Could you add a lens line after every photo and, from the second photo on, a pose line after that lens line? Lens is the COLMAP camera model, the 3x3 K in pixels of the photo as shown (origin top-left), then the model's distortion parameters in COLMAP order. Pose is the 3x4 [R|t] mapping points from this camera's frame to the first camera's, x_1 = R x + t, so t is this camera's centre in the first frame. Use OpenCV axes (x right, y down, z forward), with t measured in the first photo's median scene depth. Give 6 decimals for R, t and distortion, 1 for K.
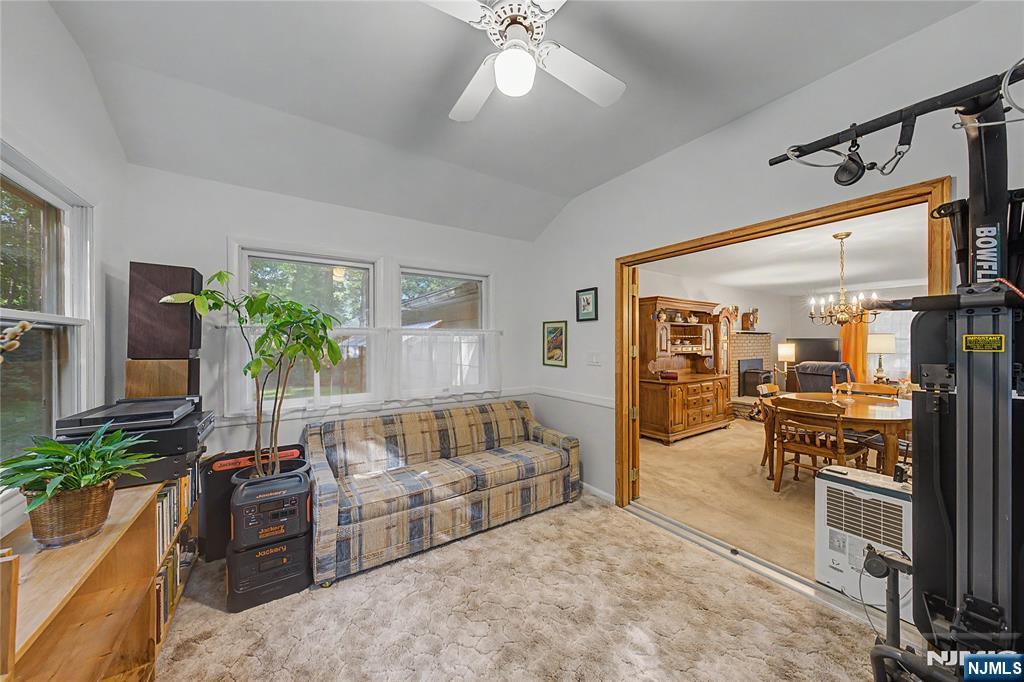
lens RADIAL K [[349.1, 0, 512.5], [0, 349.1, 340.6], [0, 0, 1]] dist [-0.003267, 0.000187]
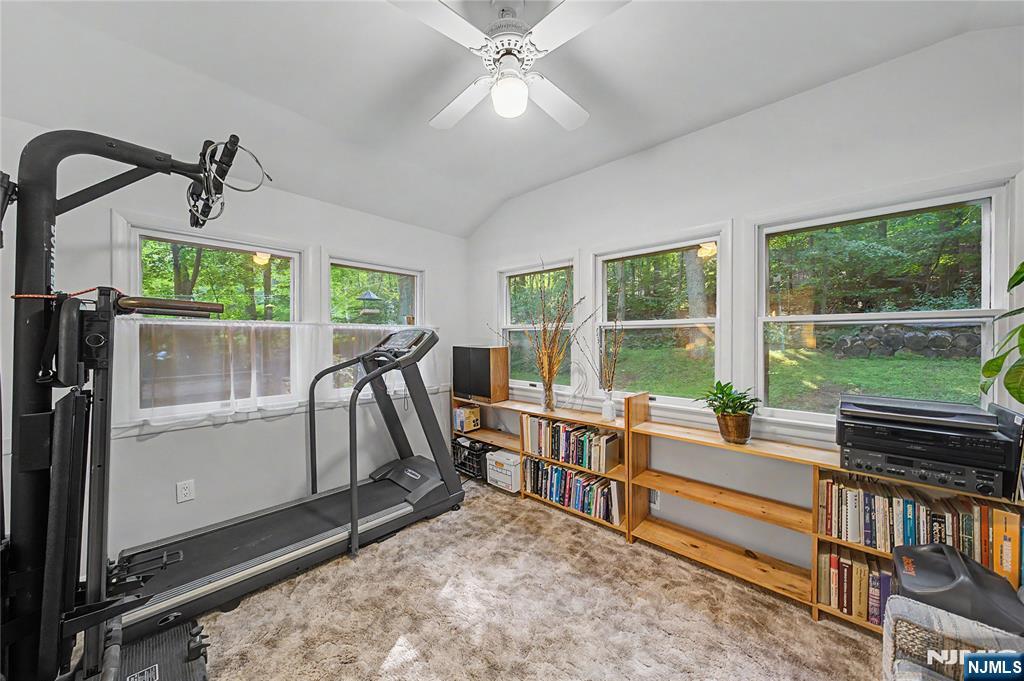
lens RADIAL K [[349.1, 0, 512.5], [0, 349.1, 340.1], [0, 0, 1]] dist [-0.003267, 0.000187]
pose [[-0.970298, 0.006274, -0.241832, 0.135169], [0.006790, 0.999976, -0.001301, 0.007184], [0.241818, -0.002904, -0.970317, 0.974712]]
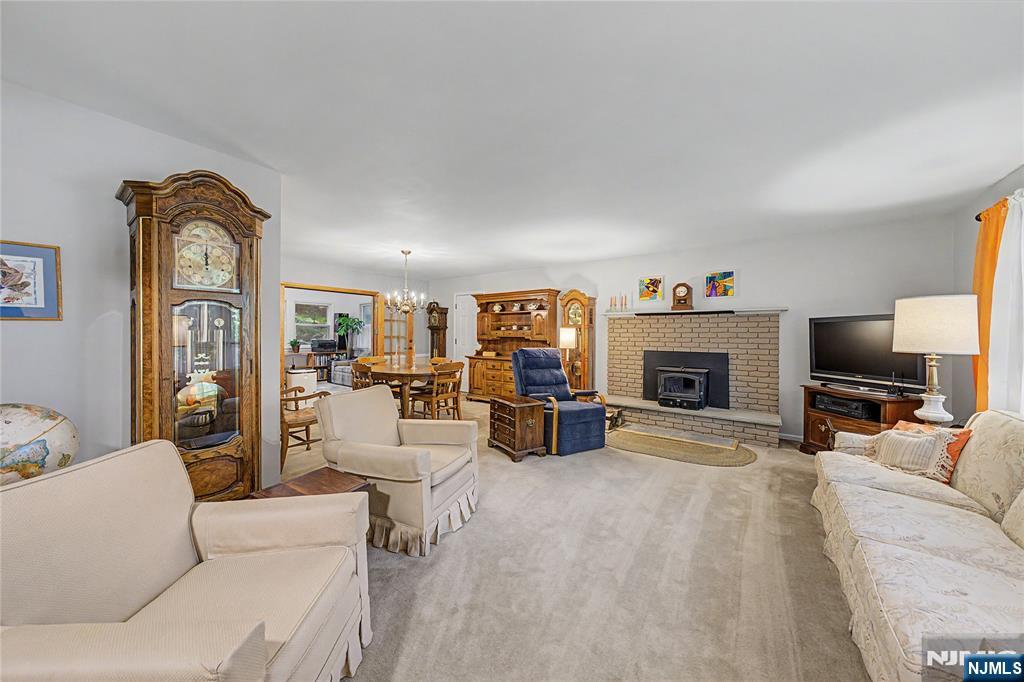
lens RADIAL K [[353.3, 0, 513.4], [0, 353.3, 334.7], [0, 0, 1]] dist [-0.005432, 0.000043]
pose [[0.335460, 0.006004, -0.942035, 3.079539], [0.000878, 0.999977, 0.006686, 0.037919], [0.942054, -0.003070, 0.335447, 1.154941]]
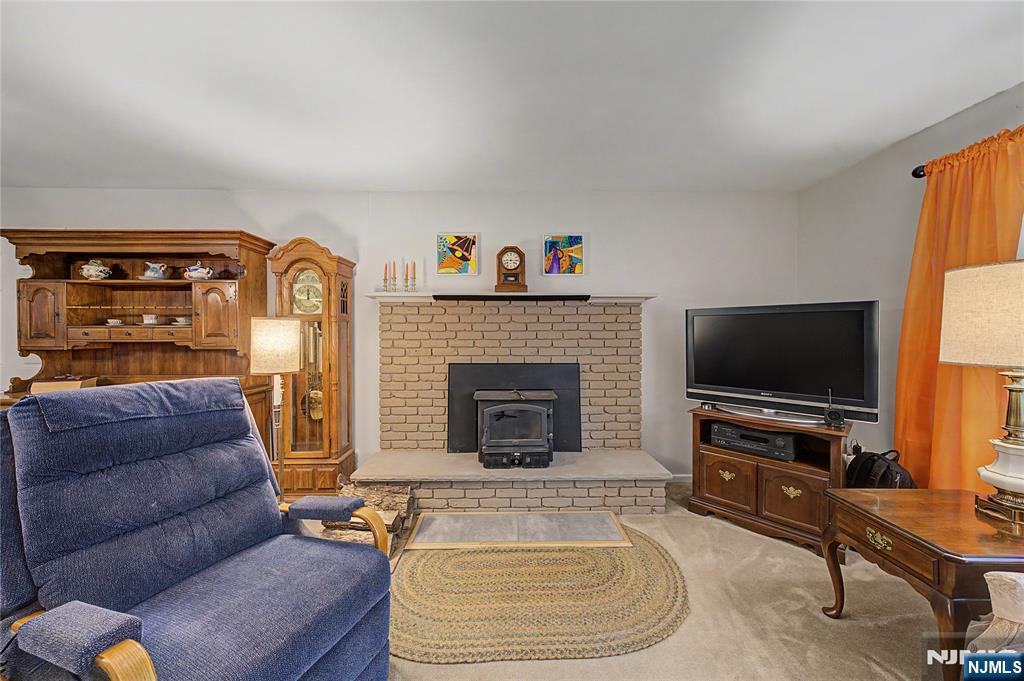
lens RADIAL K [[348.6, 0, 511.1], [0, 348.6, 333.9], [0, 0, 1]] dist [-0.001893, -0.000003]
pose [[0.839213, 0.003041, -0.543795, 2.269696], [0.002081, 0.999959, 0.008803, 0.040238], [0.543799, -0.008520, 0.839172, 1.671371]]
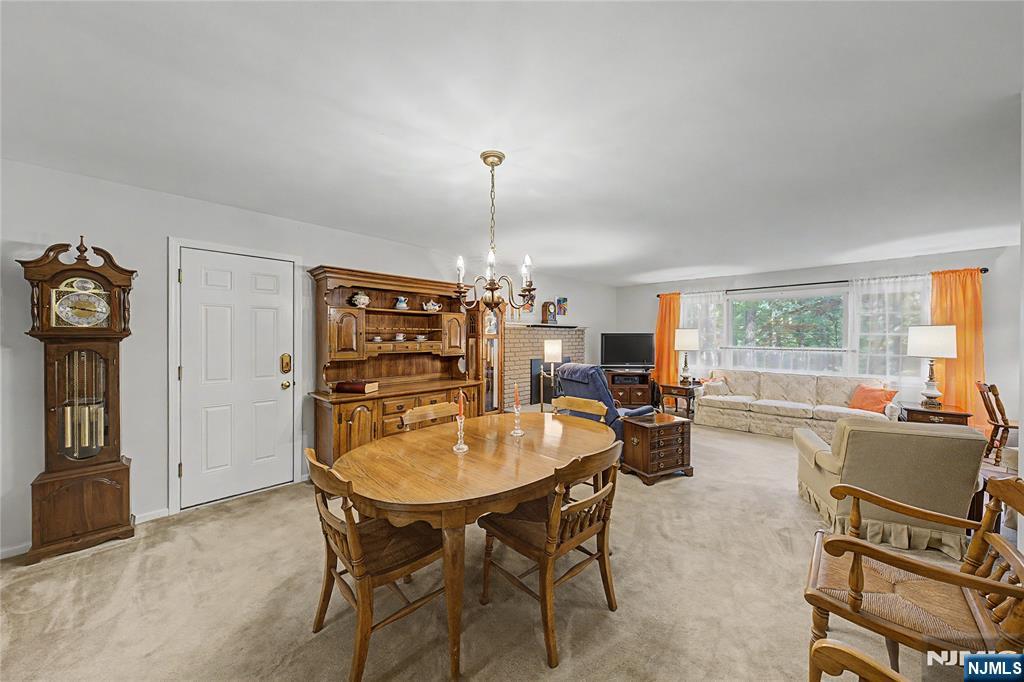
lens RADIAL K [[344.2, 0, 513.0], [0, 344.2, 338.9], [0, 0, 1]] dist [-0.007977, 0.000215]
pose [[0.980044, 0.002277, 0.198767, 1.083208], [-0.004473, 0.999934, 0.010602, -0.000694], [-0.198729, -0.011279, 0.979990, 0.532750]]
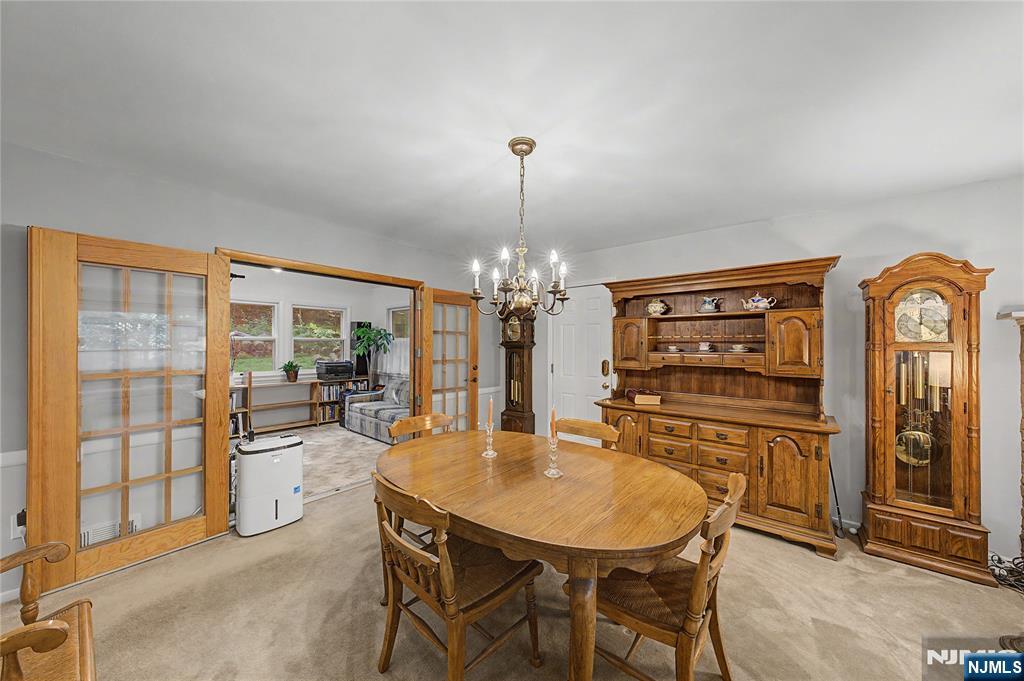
lens RADIAL K [[349.1, 0, 512.5], [0, 349.1, 340.1], [0, 0, 1]] dist [-0.003267, 0.000187]
pose [[0.281698, -0.008738, -0.959463, 1.804589], [0.002857, 0.999962, -0.008267, -0.005646], [0.959499, -0.000413, 0.281712, 1.043330]]
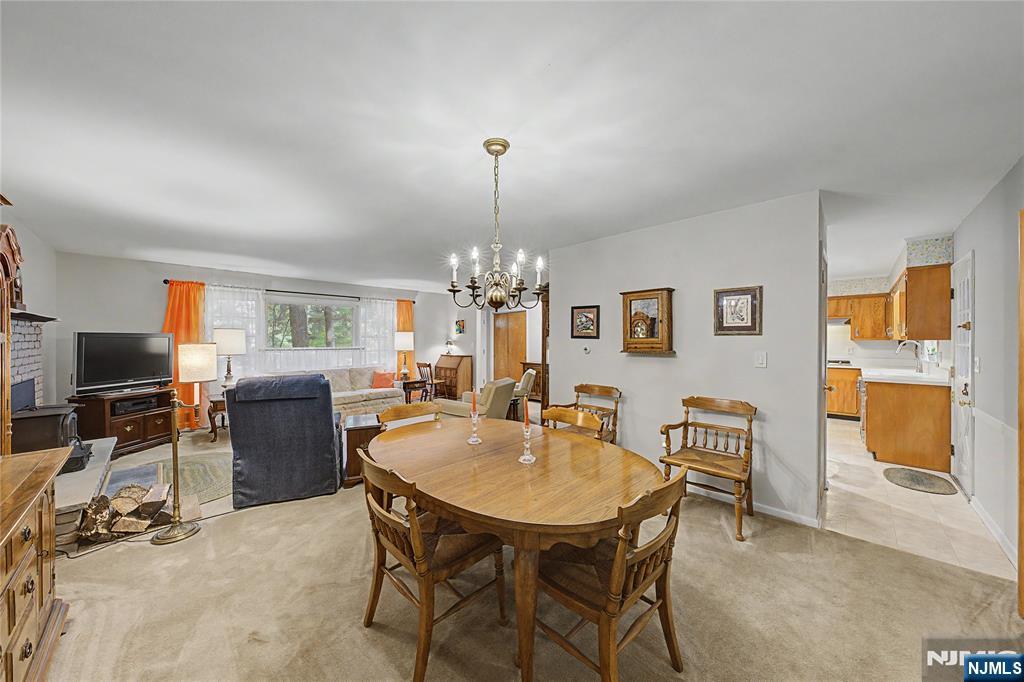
lens RADIAL K [[349.1, 0, 512.5], [0, 349.1, 340.6], [0, 0, 1]] dist [-0.003267, 0.000187]
pose [[-0.196466, -0.003090, 0.980506, 0.487394], [-0.003606, 0.999991, 0.002428, 0.004826], [-0.980504, -0.003059, -0.196475, 1.343714]]
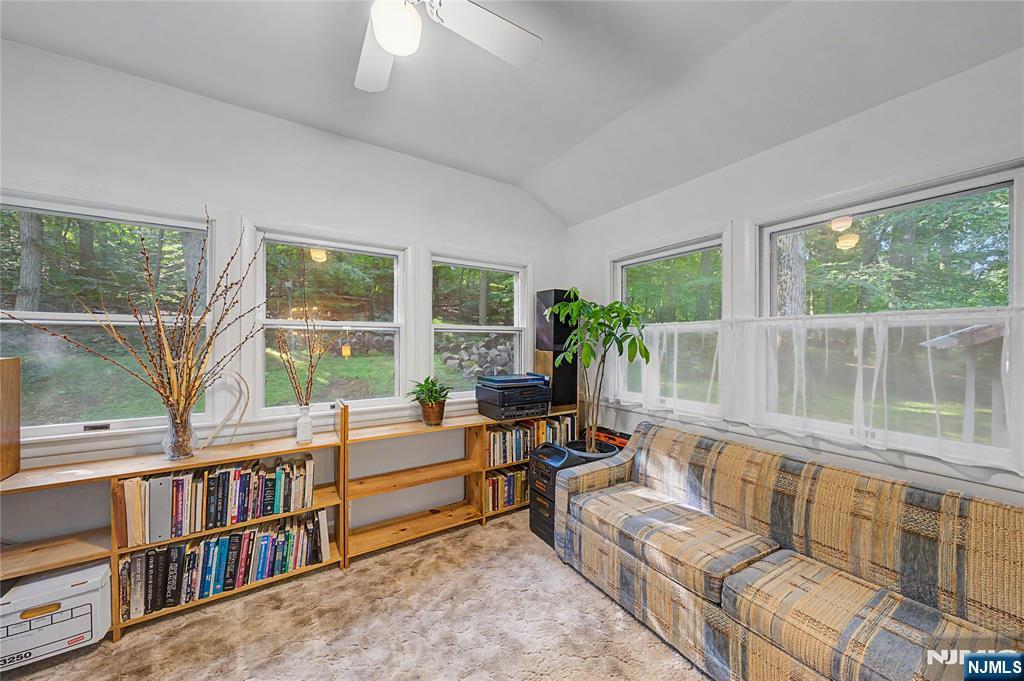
lens RADIAL K [[349.1, 0, 512.5], [0, 349.1, 340.1], [0, 0, 1]] dist [-0.003267, 0.000187]
pose [[-0.014105, -0.000154, -0.999901, 0.404073], [0.003970, 0.999992, -0.000210, 0.003804], [0.999893, -0.003972, -0.014104, 0.607777]]
